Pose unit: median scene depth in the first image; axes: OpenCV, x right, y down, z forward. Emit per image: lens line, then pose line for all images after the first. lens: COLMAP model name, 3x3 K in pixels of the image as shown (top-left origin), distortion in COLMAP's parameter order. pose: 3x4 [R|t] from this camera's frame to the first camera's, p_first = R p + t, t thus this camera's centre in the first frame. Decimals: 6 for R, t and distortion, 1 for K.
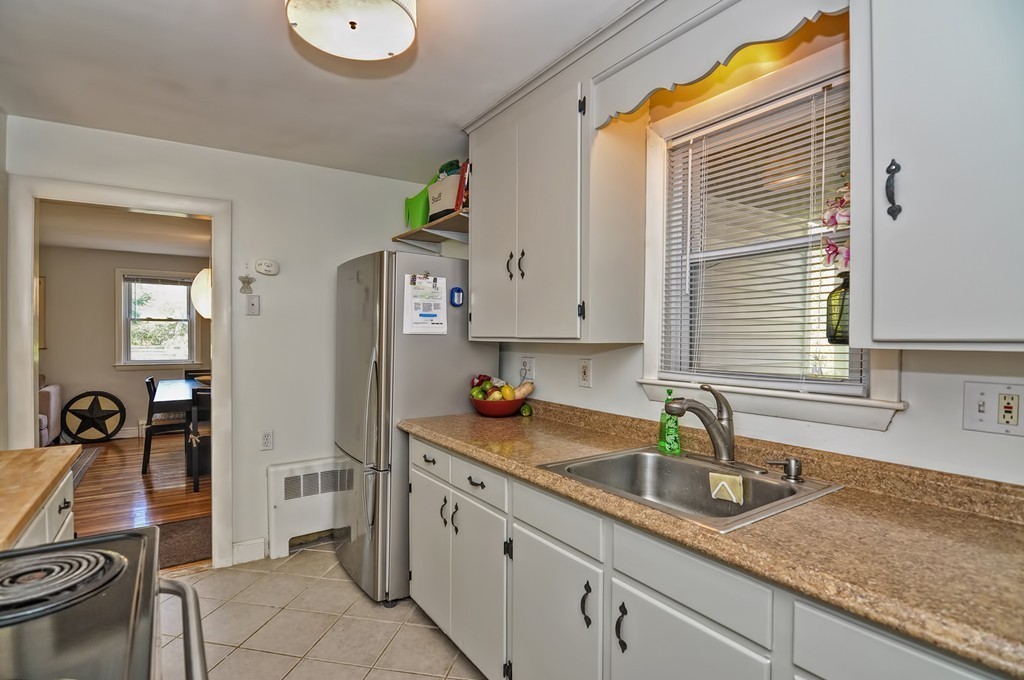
lens RADIAL K [[502.7, 0, 558.0], [0, 502.7, 340.3], [0, 0, 1]] dist [-0.030180, 0.000420]
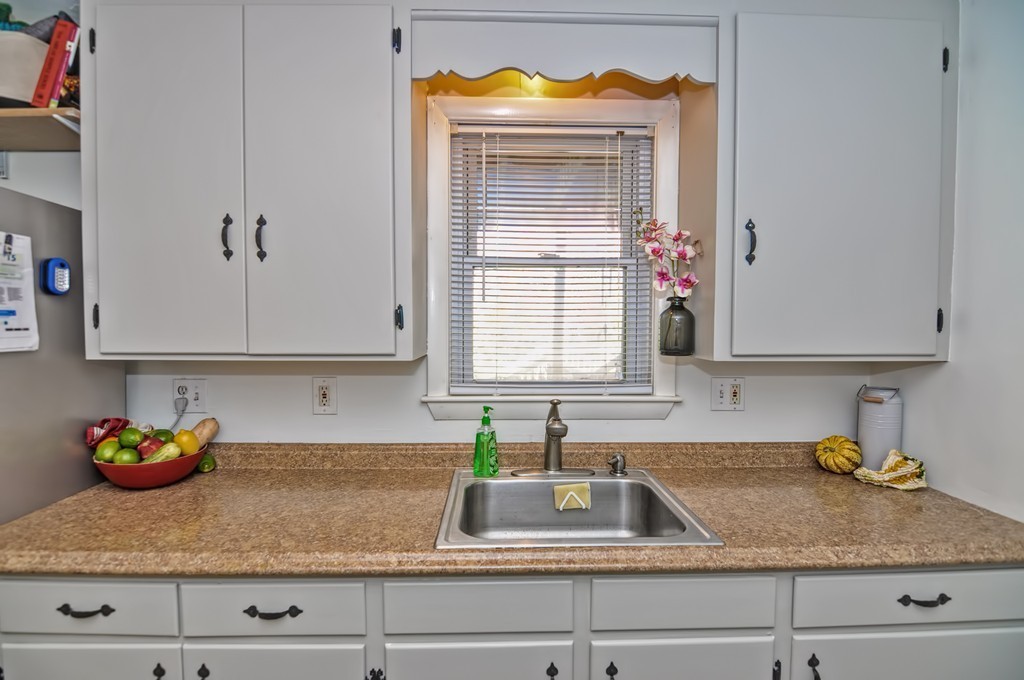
lens RADIAL K [[496.9, 0, 508.4], [0, 496.9, 339.7], [0, 0, 1]] dist [-0.001207, -0.011369]
pose [[0.576380, -0.025513, 0.816784, -0.355851], [0.001685, 0.999548, 0.030032, -0.036353], [-0.817180, -0.015934, 0.576162, 0.328553]]
